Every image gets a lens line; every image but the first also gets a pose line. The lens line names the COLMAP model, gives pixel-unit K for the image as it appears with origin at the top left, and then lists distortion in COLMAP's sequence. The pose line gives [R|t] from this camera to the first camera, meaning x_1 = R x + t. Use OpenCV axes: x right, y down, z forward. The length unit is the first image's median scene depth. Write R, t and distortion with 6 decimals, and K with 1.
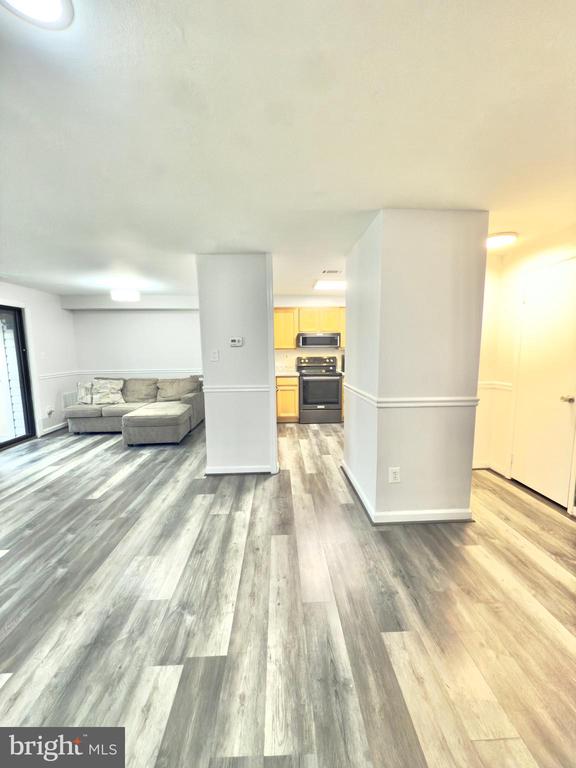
lens RADIAL K [[306.1, 0, 288.0], [0, 306.1, 384.0], [0, 0, 1]] dist [-0.000344, 0.000293]
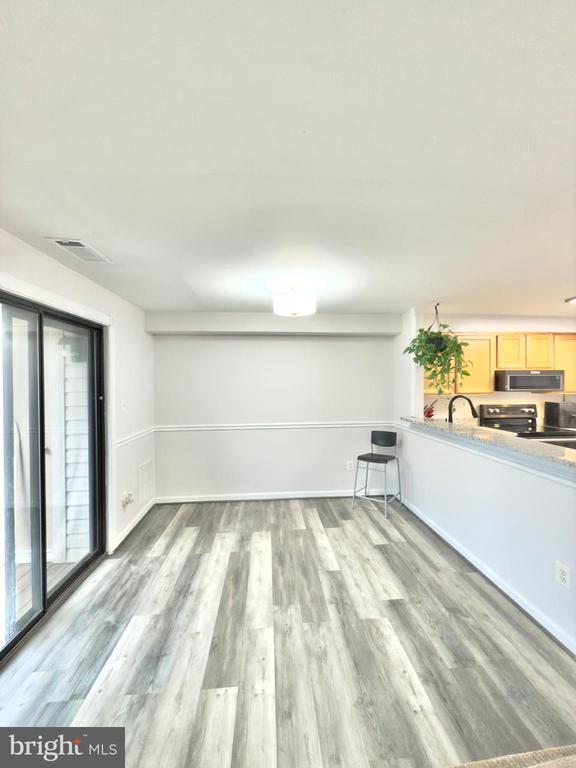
lens RADIAL K [[305.5, 0, 288.0], [0, 305.5, 384.0], [0, 0, 1]] dist [-0.000822, 0.000069]
pose [[0.999314, 0.004049, 0.036816, -0.680241], [0.000196, 0.993414, -0.114584, -0.089613], [-0.037038, 0.114512, 0.992731, 0.534764]]
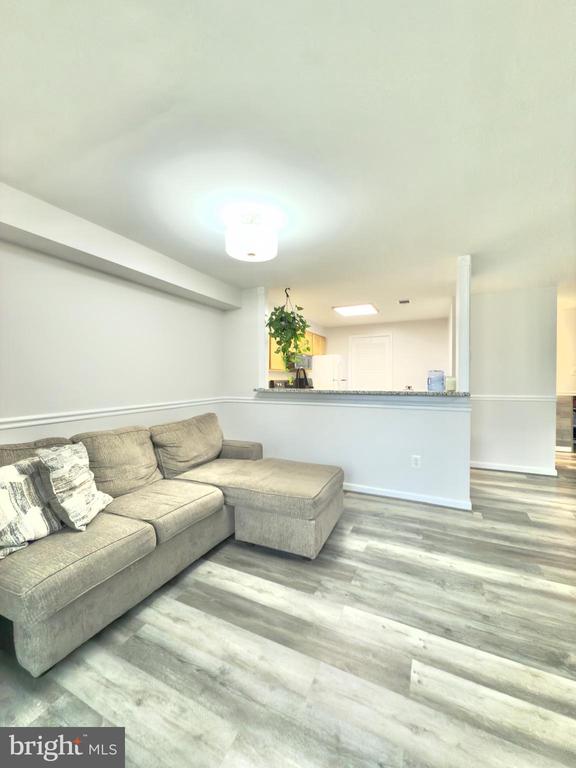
lens RADIAL K [[306.1, 0, 288.0], [0, 306.1, 384.0], [0, 0, 1]] dist [-0.000344, 0.000293]
pose [[0.466319, -0.012910, 0.884522, -1.115075], [0.103329, 0.993844, -0.039970, -0.060790], [-0.878561, 0.110035, 0.464783, 0.911530]]
